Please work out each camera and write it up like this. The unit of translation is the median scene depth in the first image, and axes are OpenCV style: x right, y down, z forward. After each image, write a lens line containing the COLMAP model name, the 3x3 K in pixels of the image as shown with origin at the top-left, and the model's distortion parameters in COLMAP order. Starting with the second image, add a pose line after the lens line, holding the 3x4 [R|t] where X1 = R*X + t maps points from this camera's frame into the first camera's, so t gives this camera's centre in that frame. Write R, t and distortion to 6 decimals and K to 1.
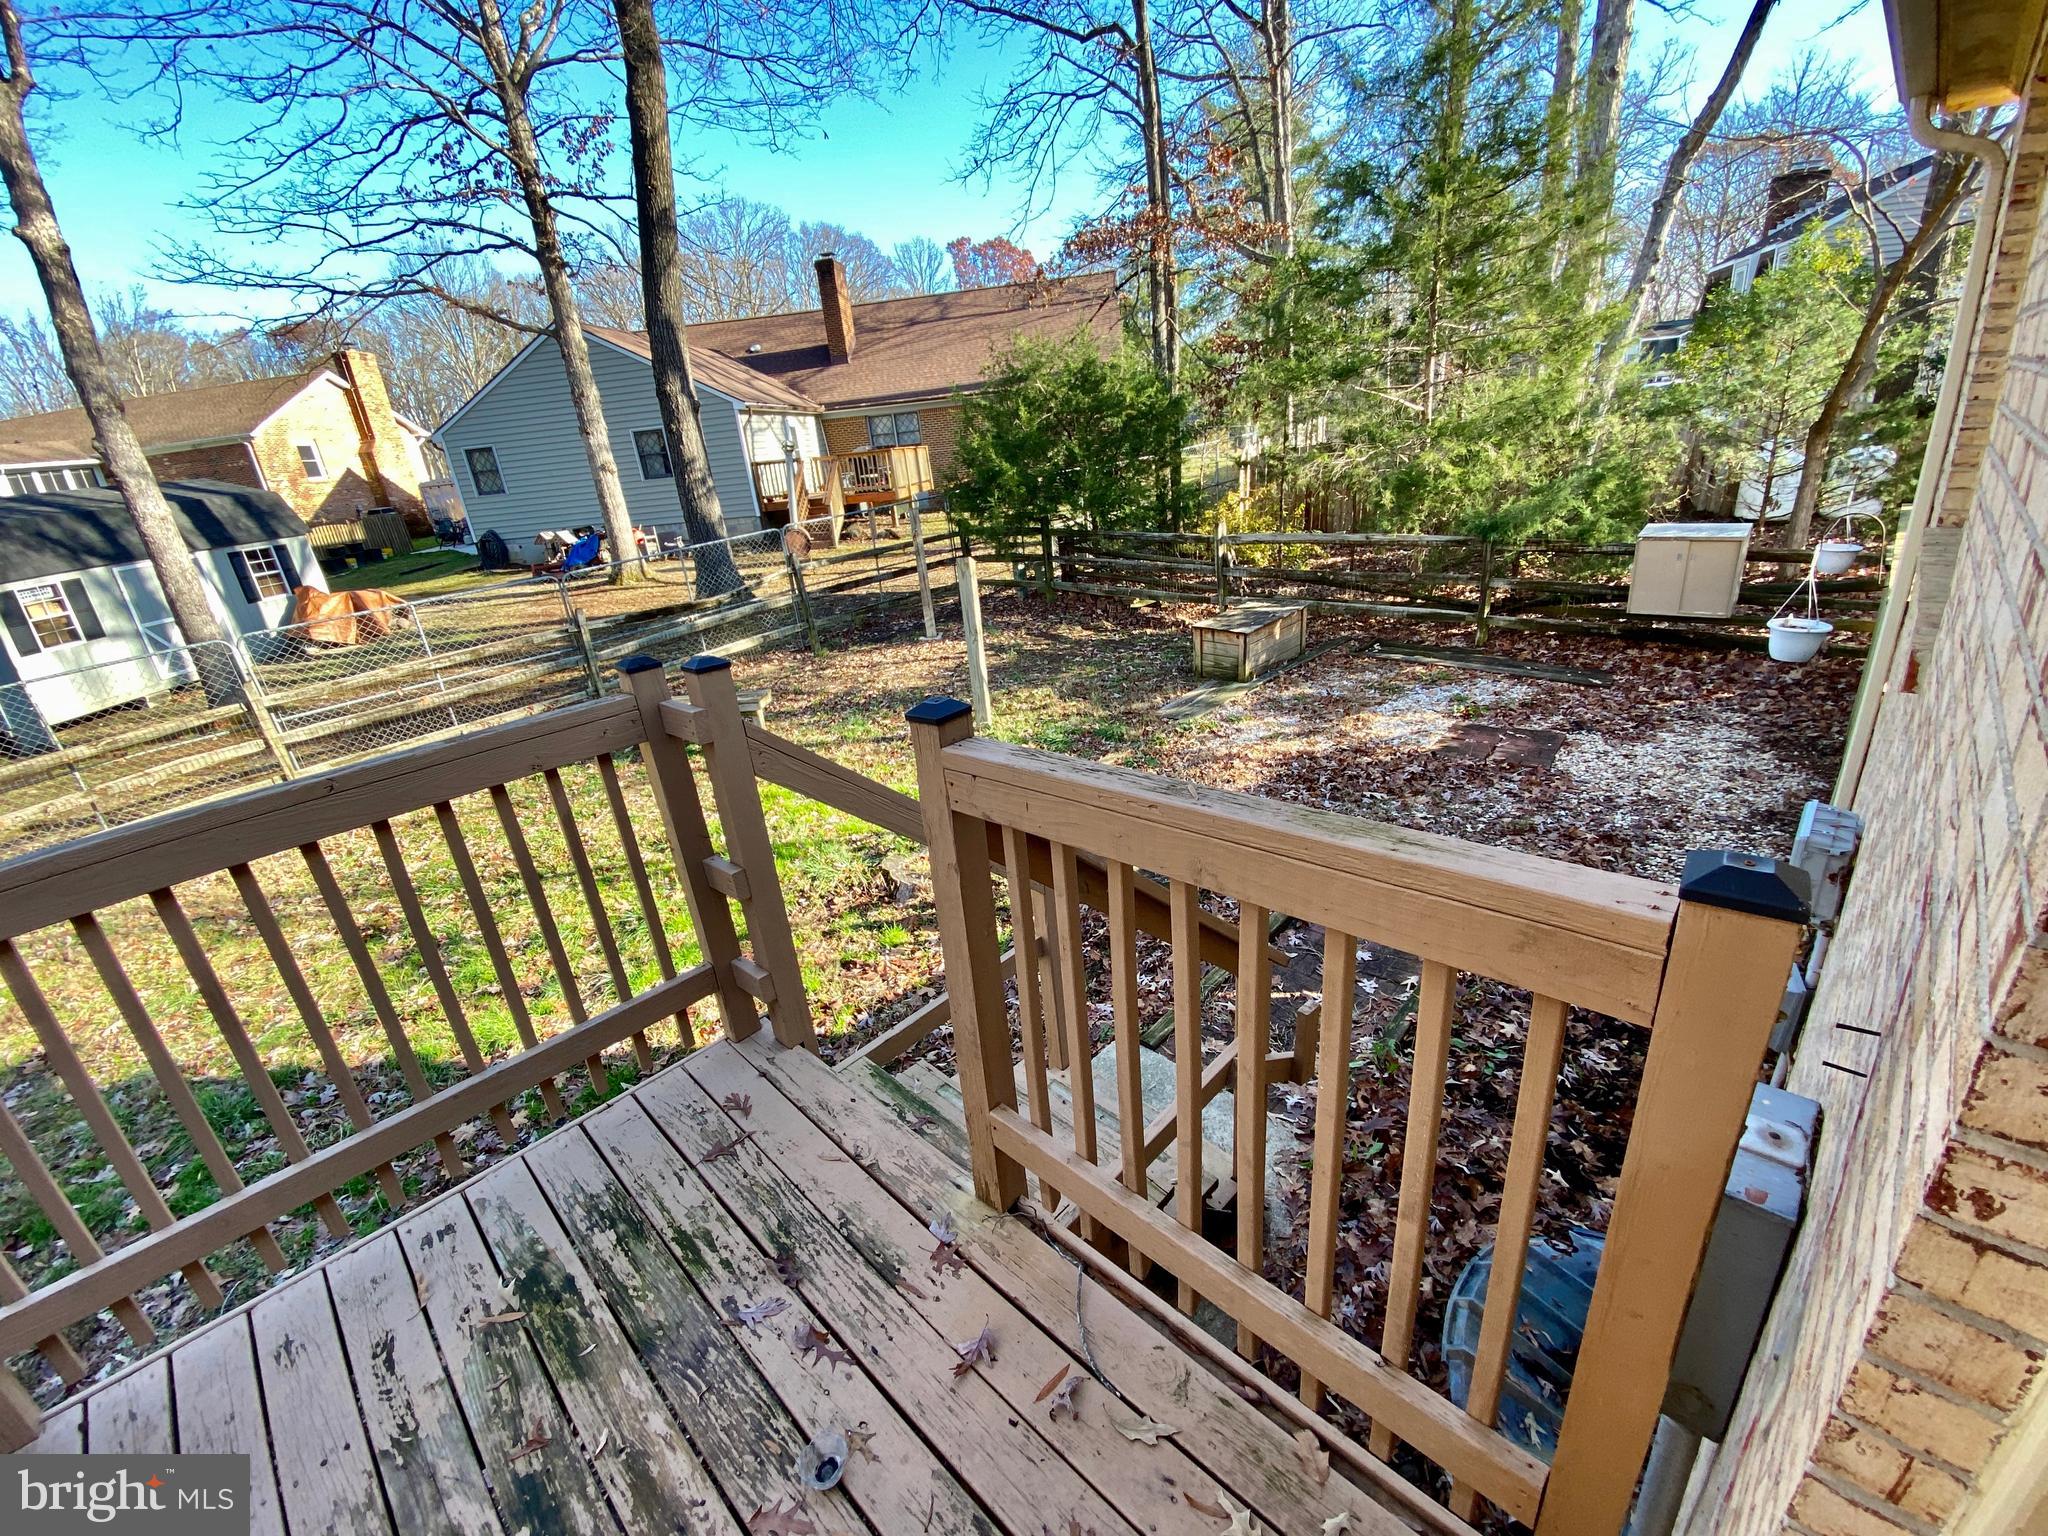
lens RADIAL K [[833.2, 0, 1024.1], [0, 833.2, 777.9], [0, 0, 1]] dist [0.014568, -0.018841]
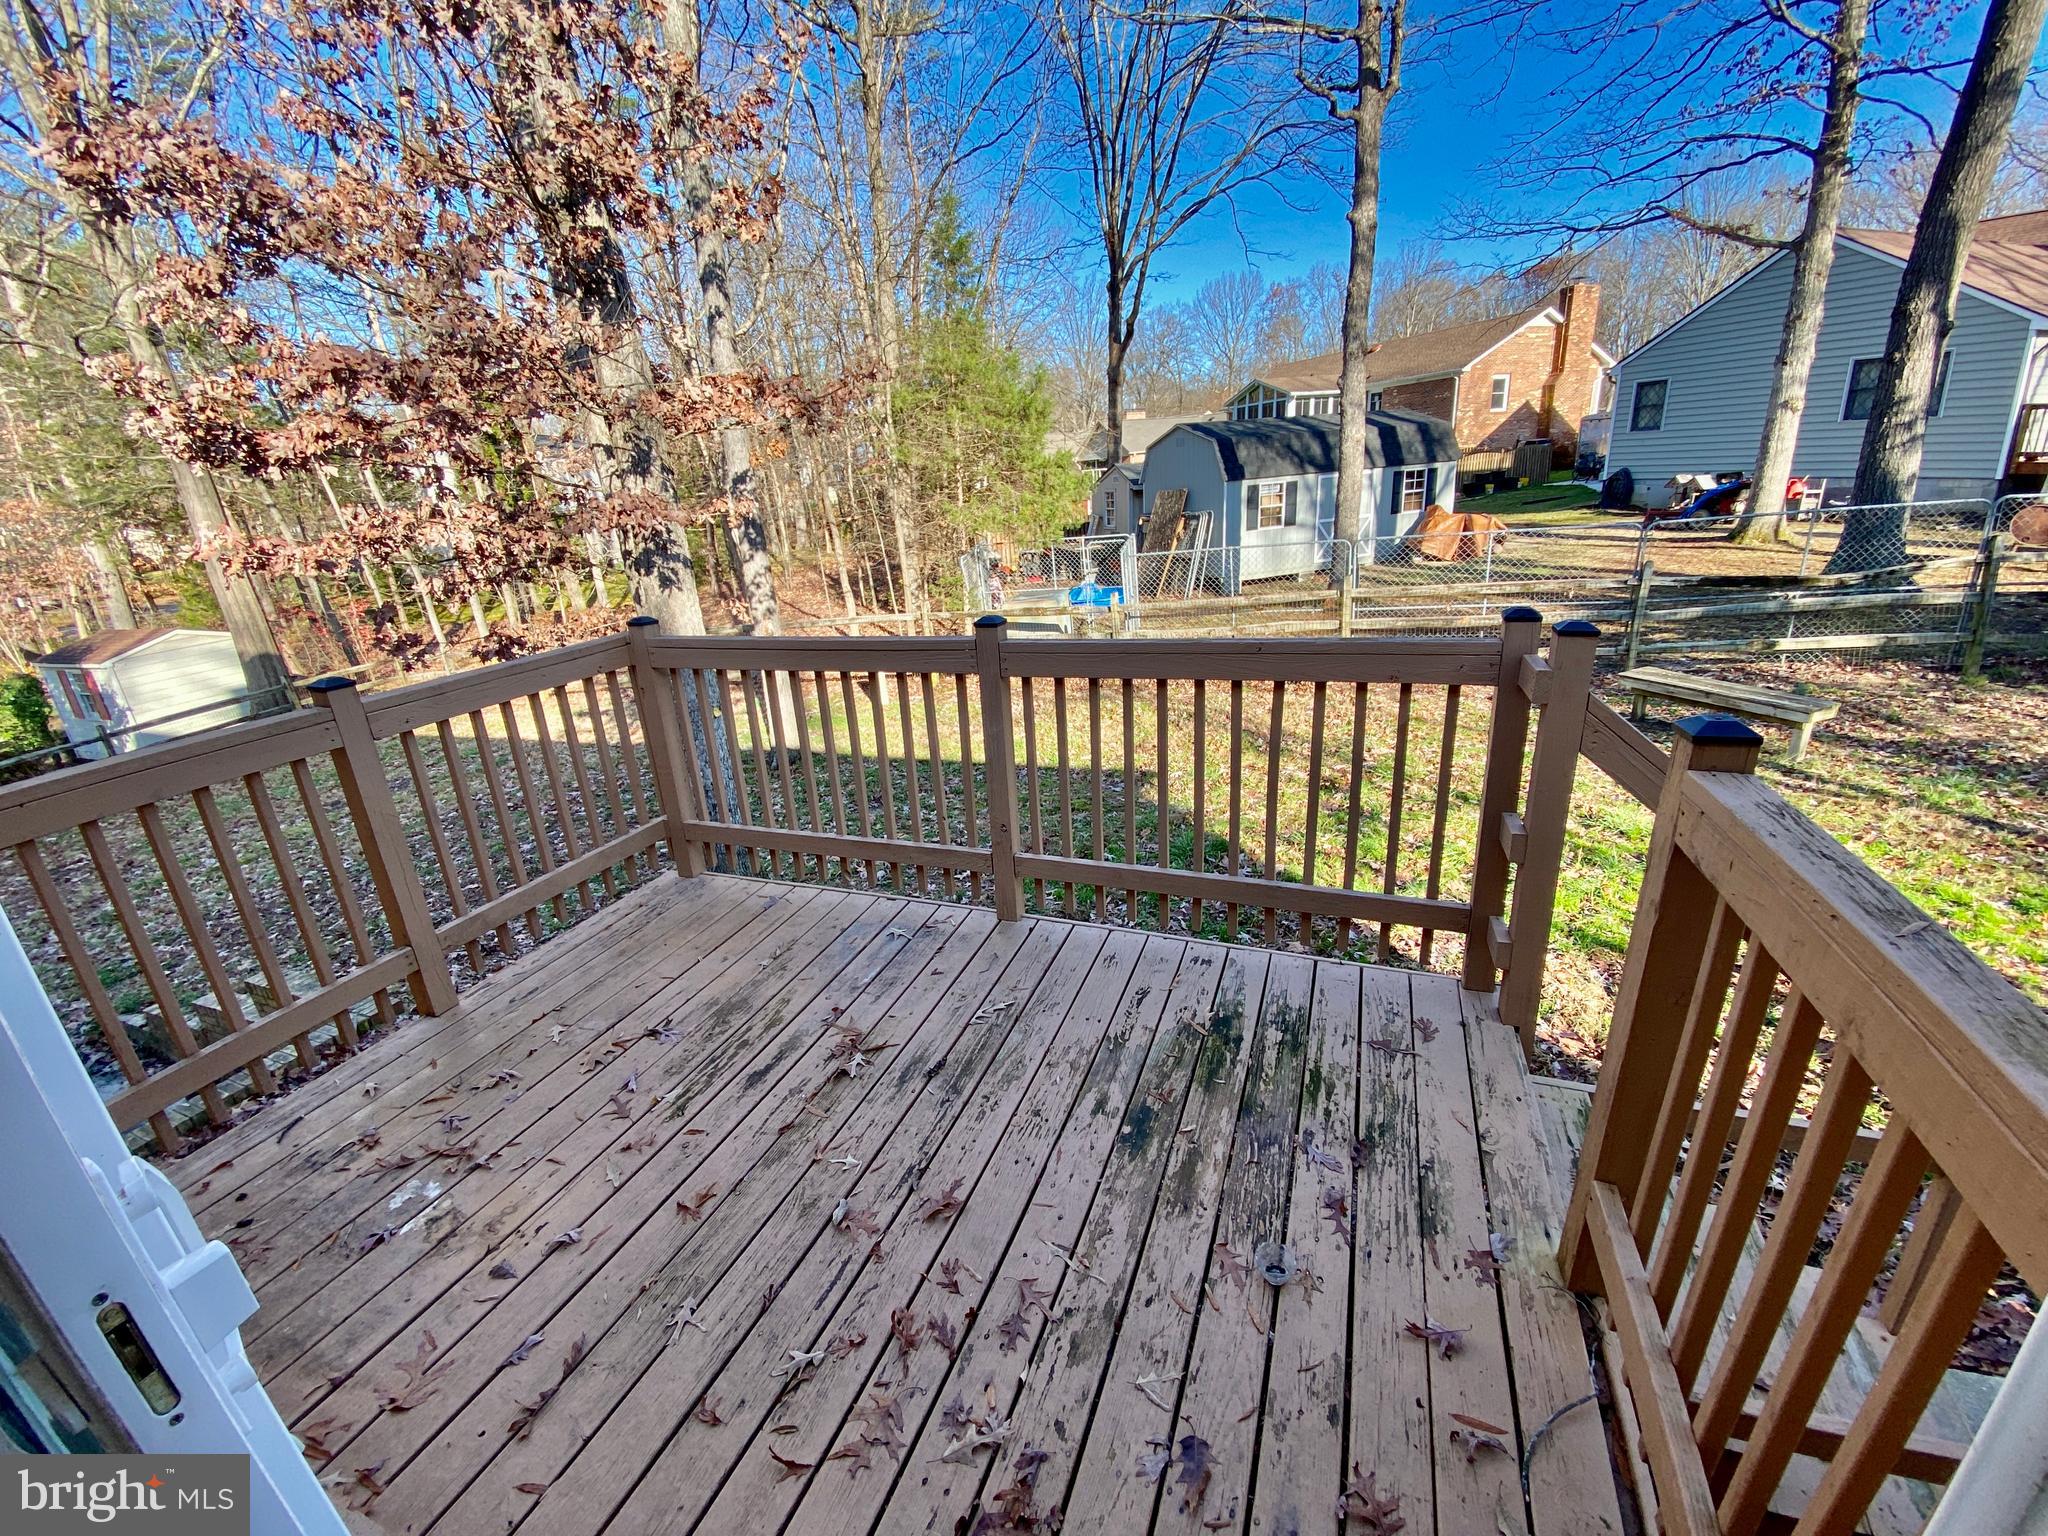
lens RADIAL K [[835.4, 0, 1031.0], [0, 835.4, 768.5], [0, 0, 1]] dist [0.022764, -0.019368]
pose [[0.403292, 0.366999, -0.838252, 0.050061], [-0.317059, 0.915349, 0.248213, -0.005219], [0.858388, 0.165673, 0.485513, -0.004301]]
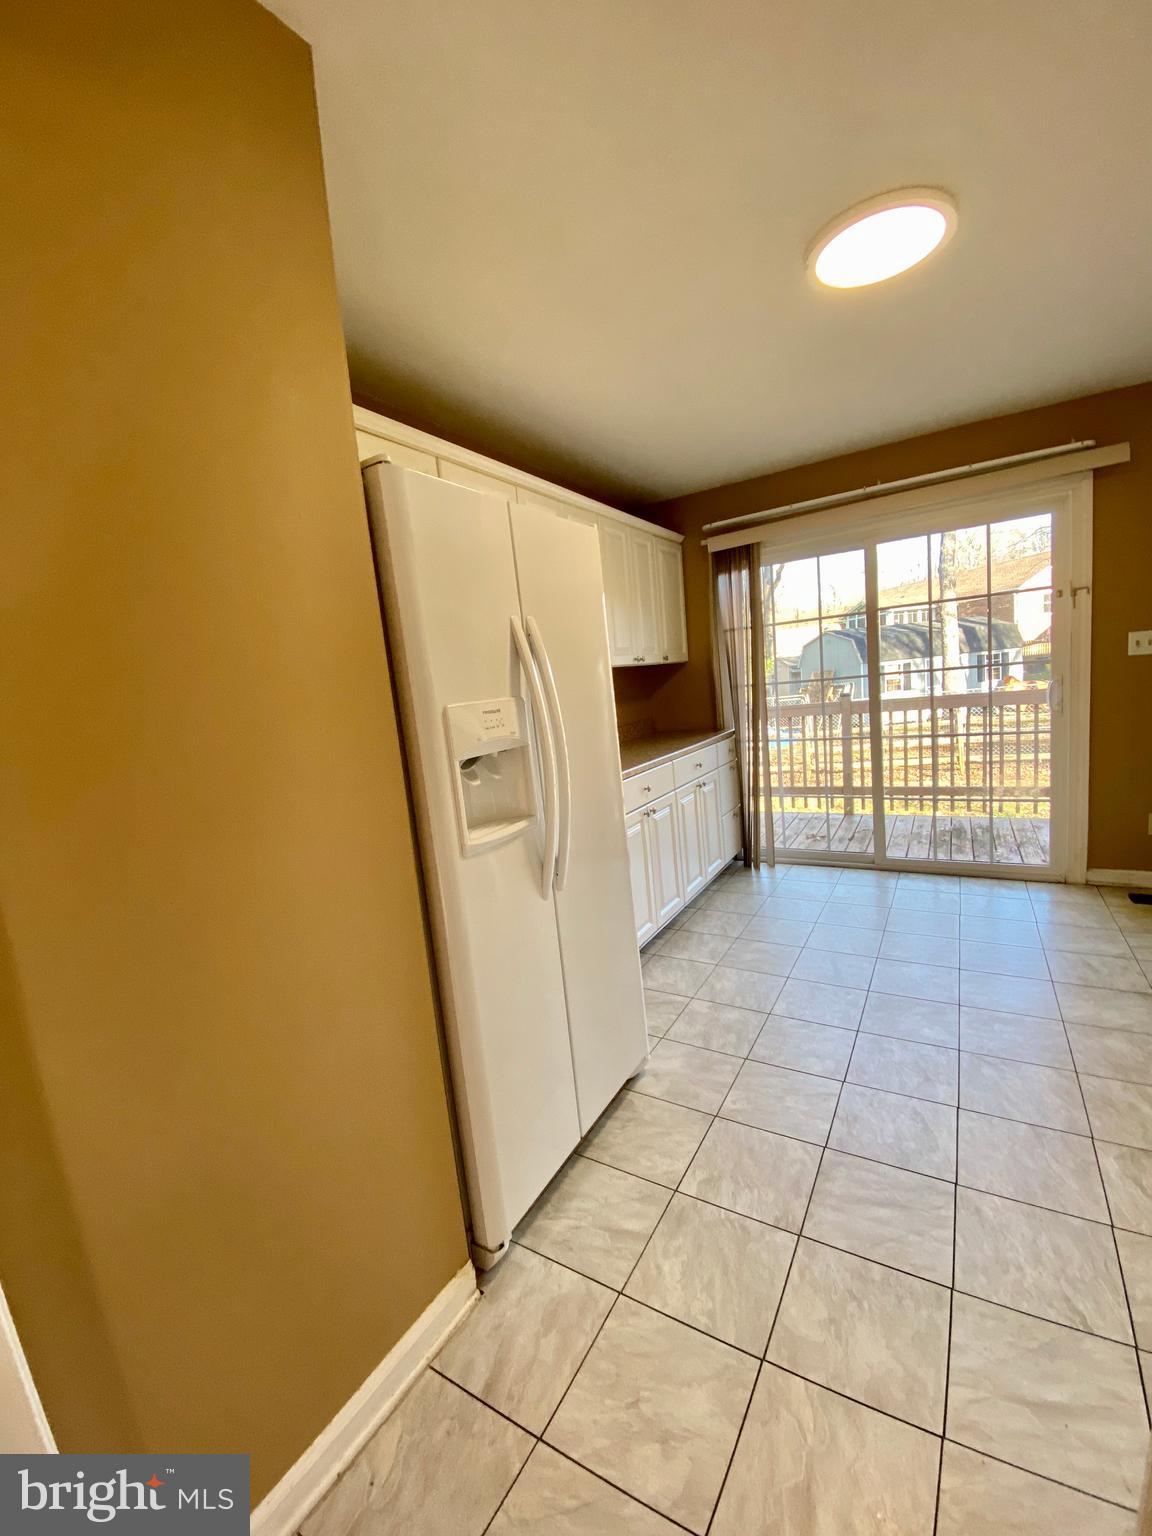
lens RADIAL K [[626.5, 0, 576.0], [0, 626.5, 768.0], [0, 0, 1]] dist [0.022764, -0.019368]
pose [[0.253322, 0.203043, -0.945834, 0.274516], [-0.298122, 0.946525, 0.123346, 0.084528], [0.920299, 0.250728, 0.300307, -0.258343]]
